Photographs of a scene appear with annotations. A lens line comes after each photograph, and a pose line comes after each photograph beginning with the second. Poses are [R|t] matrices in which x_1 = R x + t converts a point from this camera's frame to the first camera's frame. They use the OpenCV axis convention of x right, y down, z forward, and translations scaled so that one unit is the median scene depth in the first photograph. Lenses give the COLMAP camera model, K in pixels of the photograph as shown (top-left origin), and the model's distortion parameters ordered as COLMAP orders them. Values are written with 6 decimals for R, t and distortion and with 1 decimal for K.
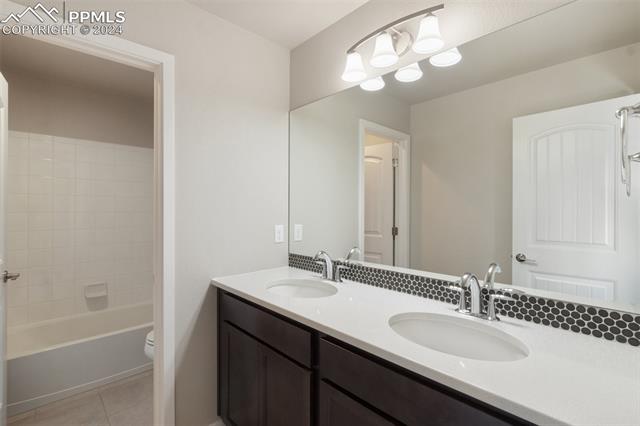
lens RADIAL K [[299.0, 0, 319.1], [0, 299.0, 213.0], [0, 0, 1]] dist [-0.006125, 0.000846]
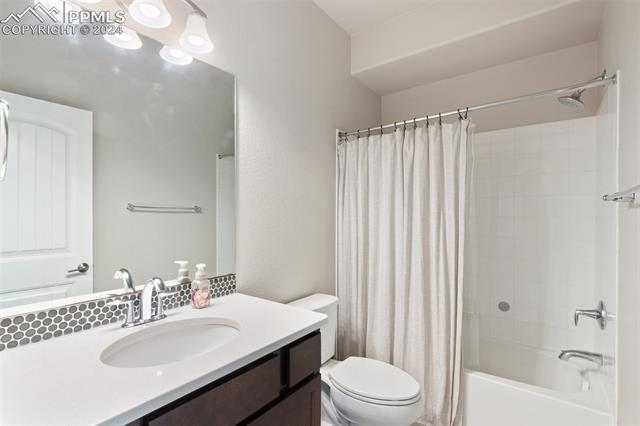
lens RADIAL K [[299.0, 0, 319.7], [0, 299.0, 212.0], [0, 0, 1]] dist [-0.006125, 0.000846]
pose [[-0.167265, 0.009346, 0.985868, -0.515832], [0.007397, 0.999939, -0.008225, -0.000780], [-0.985884, 0.005917, -0.167324, 0.591064]]
